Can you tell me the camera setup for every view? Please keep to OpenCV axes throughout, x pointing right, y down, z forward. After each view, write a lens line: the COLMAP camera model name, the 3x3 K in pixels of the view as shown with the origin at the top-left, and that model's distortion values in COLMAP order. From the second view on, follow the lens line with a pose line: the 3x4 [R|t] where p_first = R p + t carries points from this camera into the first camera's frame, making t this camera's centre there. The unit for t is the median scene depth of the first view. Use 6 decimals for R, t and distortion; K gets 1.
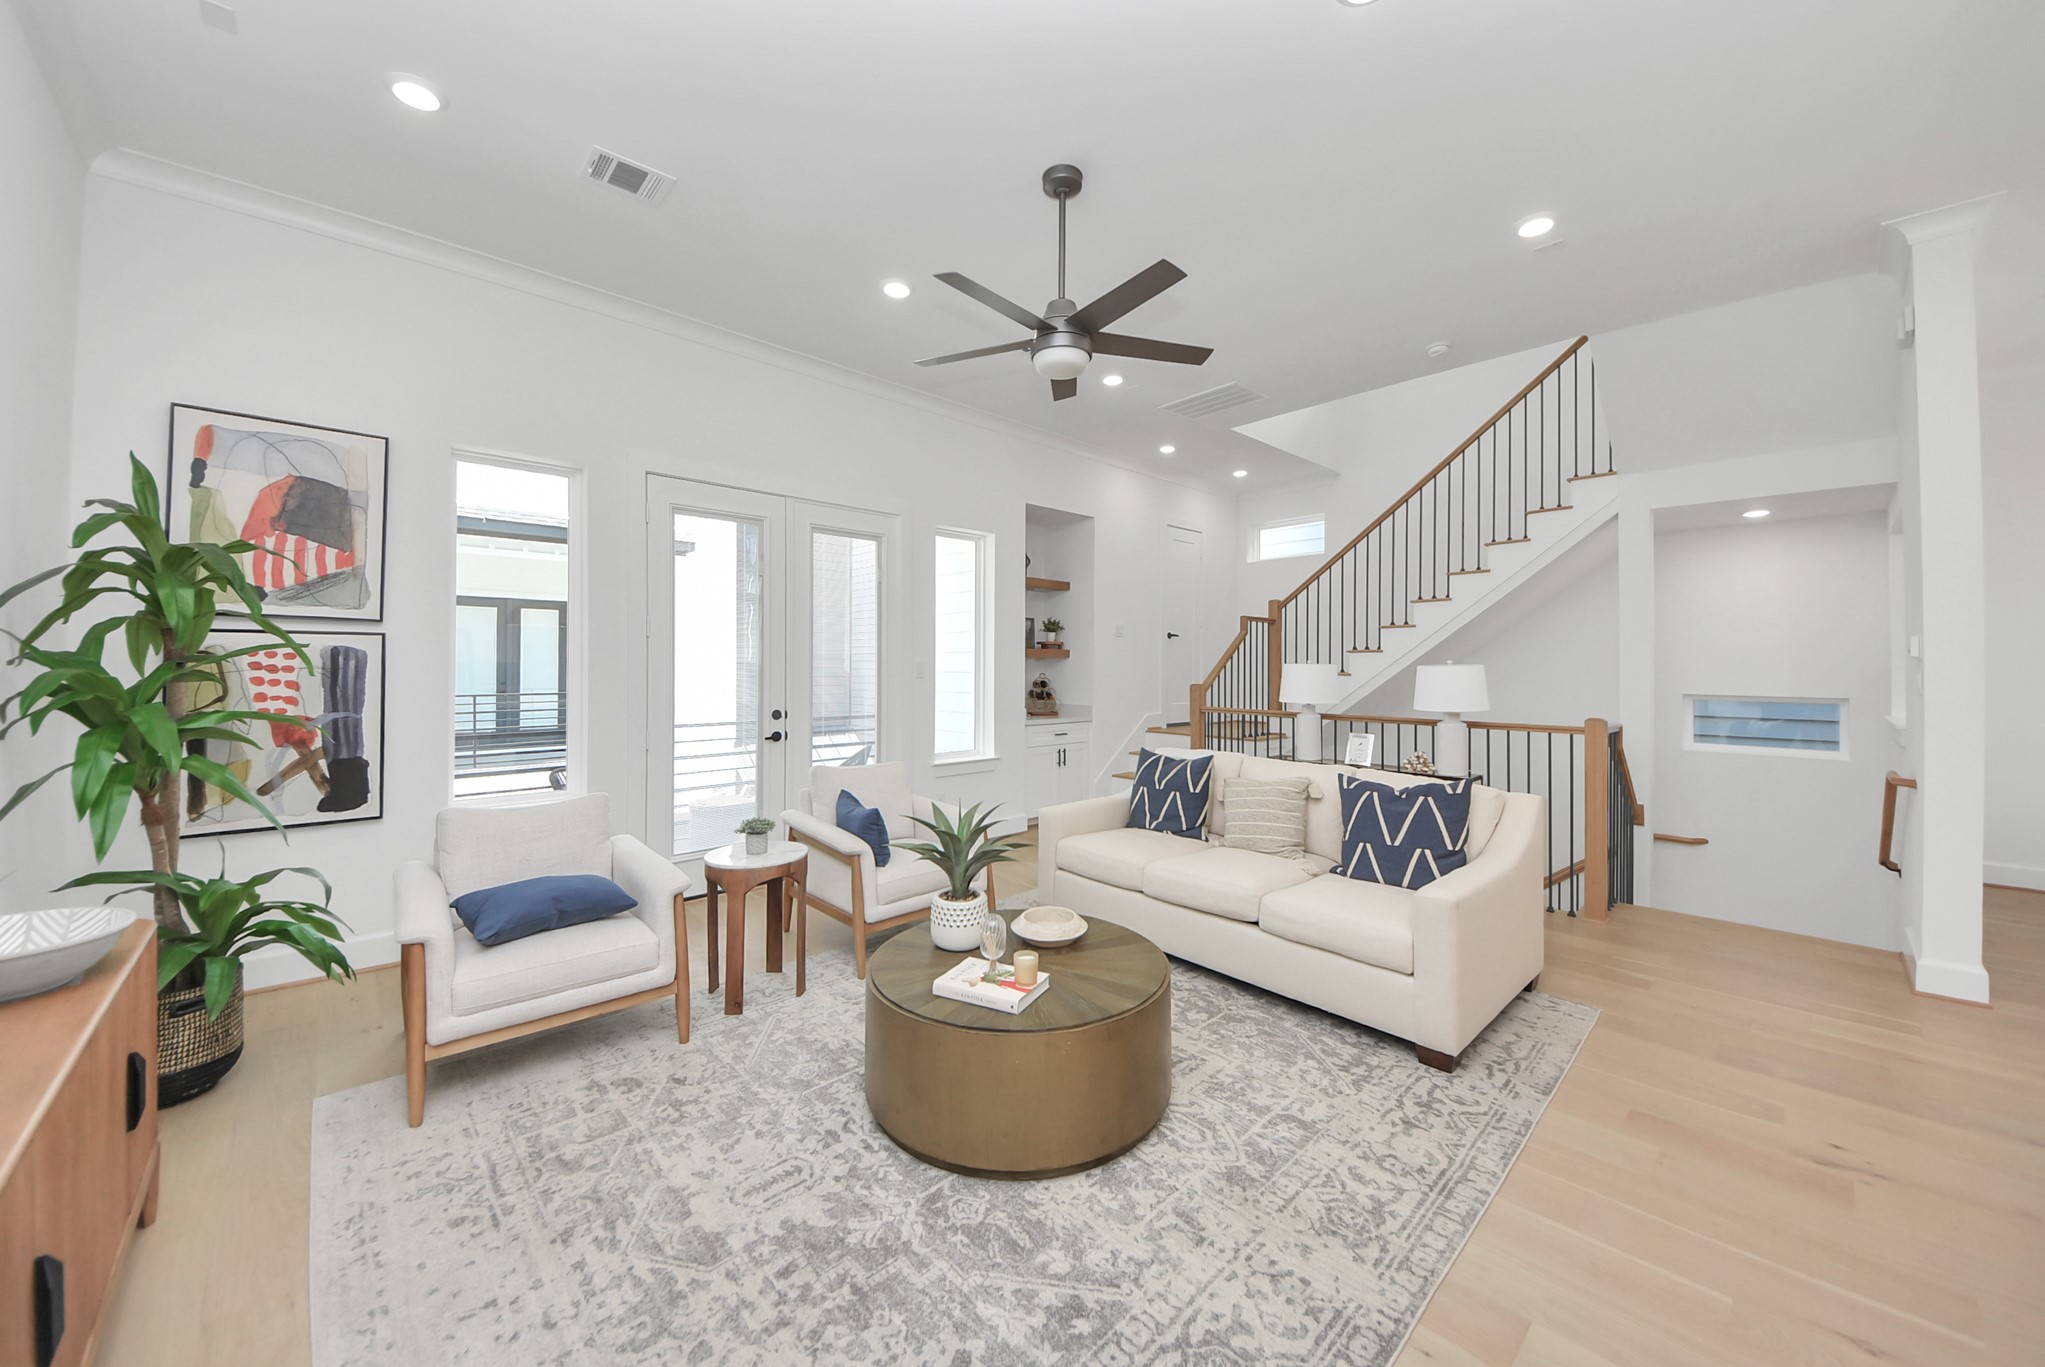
lens RADIAL K [[739.9, 0, 1022.5], [0, 739.9, 683.5], [0, 0, 1]] dist [0.000248, -0.000040]
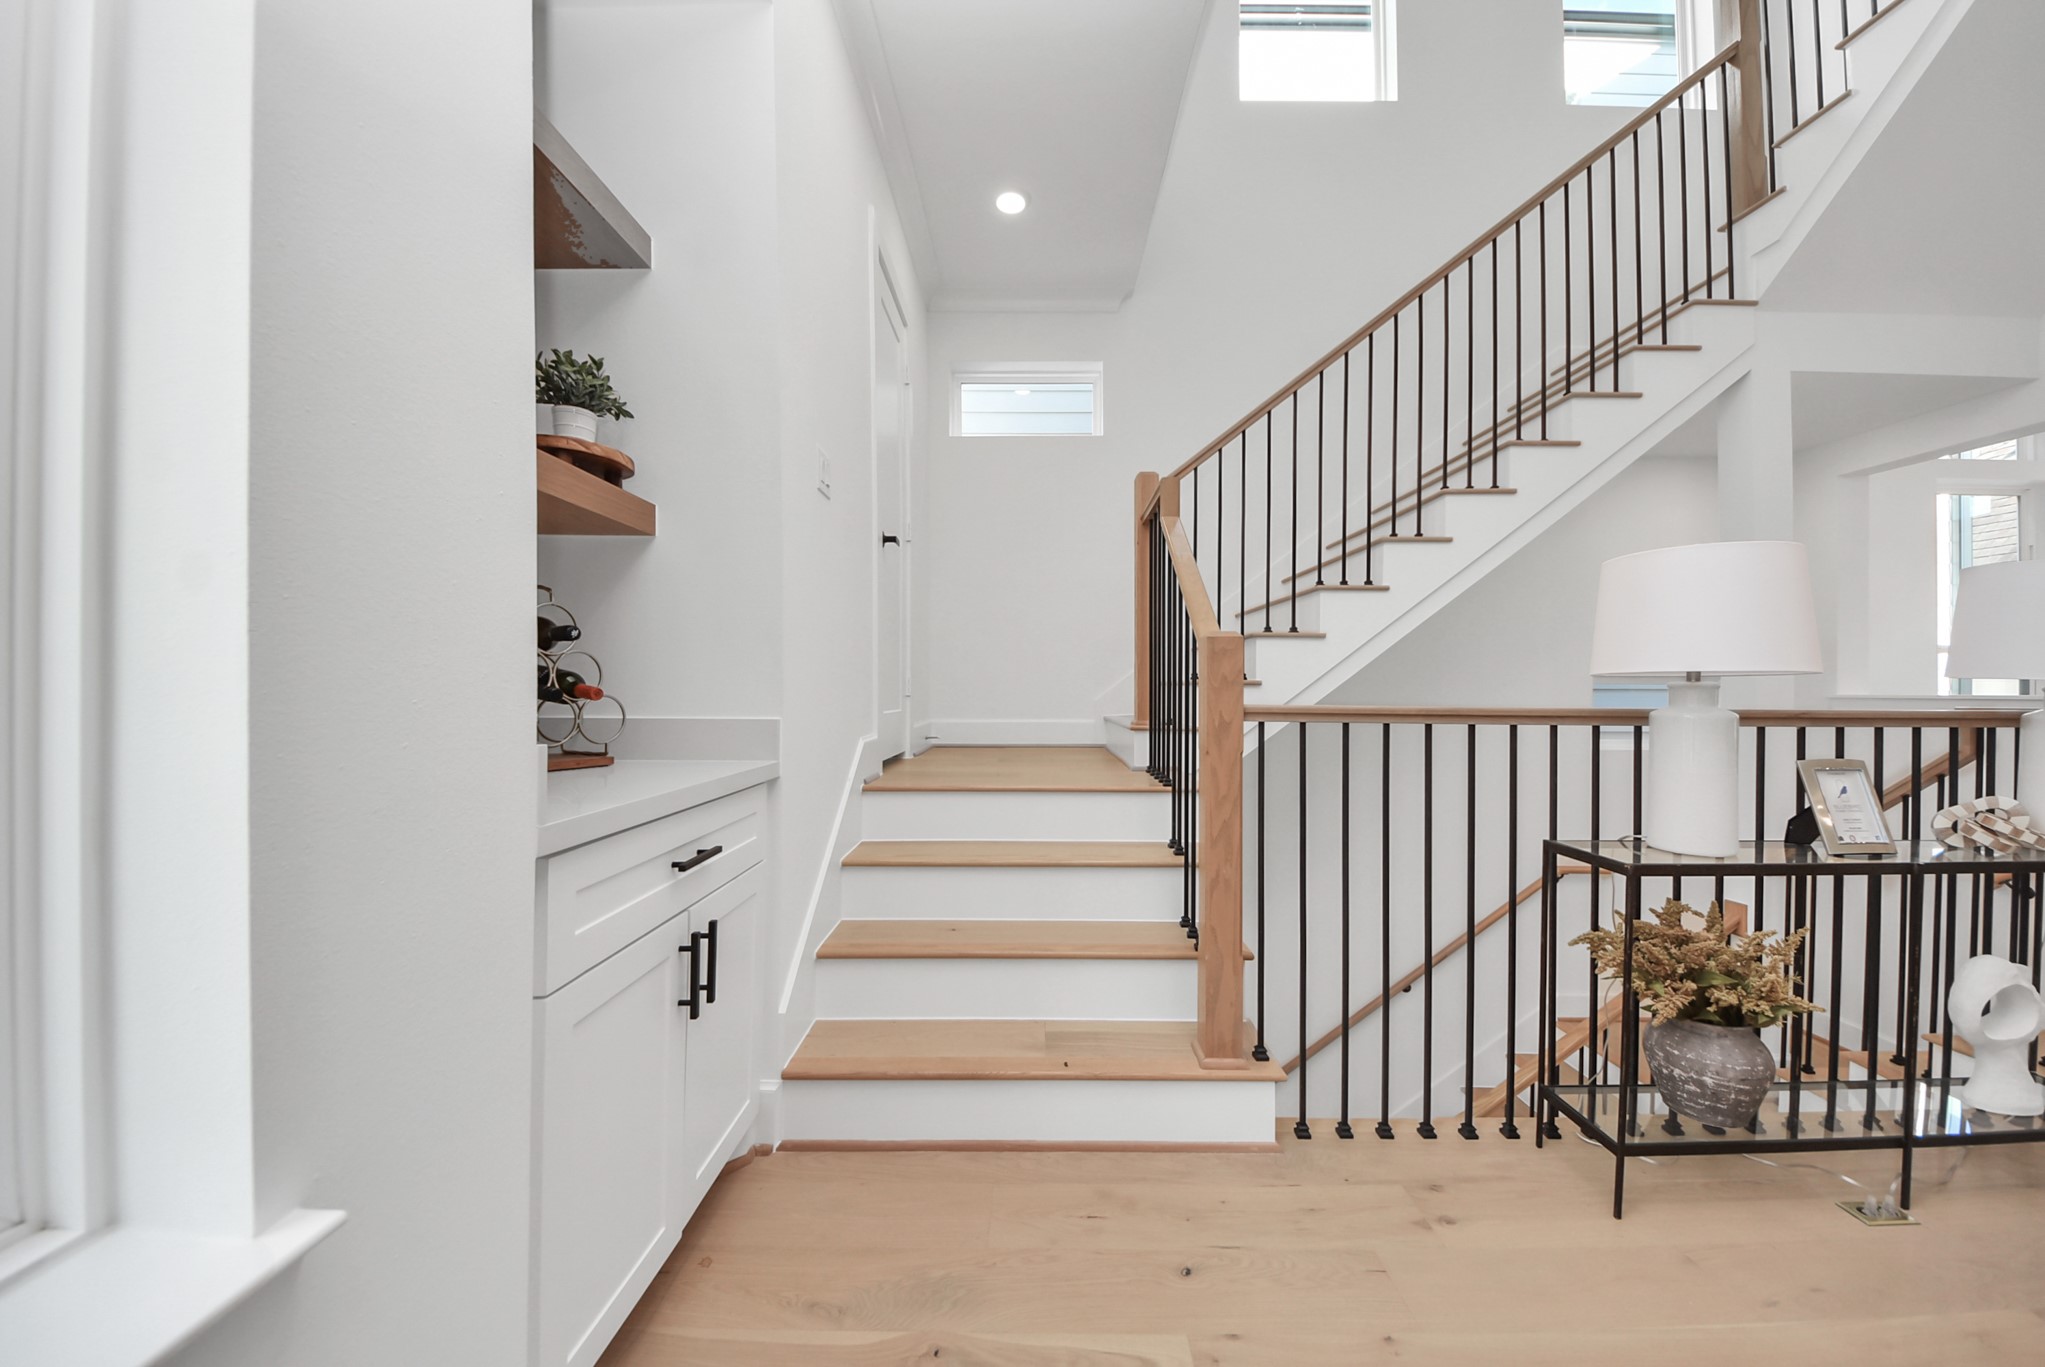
lens RADIAL K [[661.5, 0, 1022.5], [0, 661.5, 683.5], [0, 0, 1]] dist [0.000083, -0.000004]
pose [[0.660412, -0.002224, 0.750900, -0.030206], [0.008526, 0.999953, -0.004537, 0.027027], [-0.750855, 0.009399, 0.660400, 0.953303]]
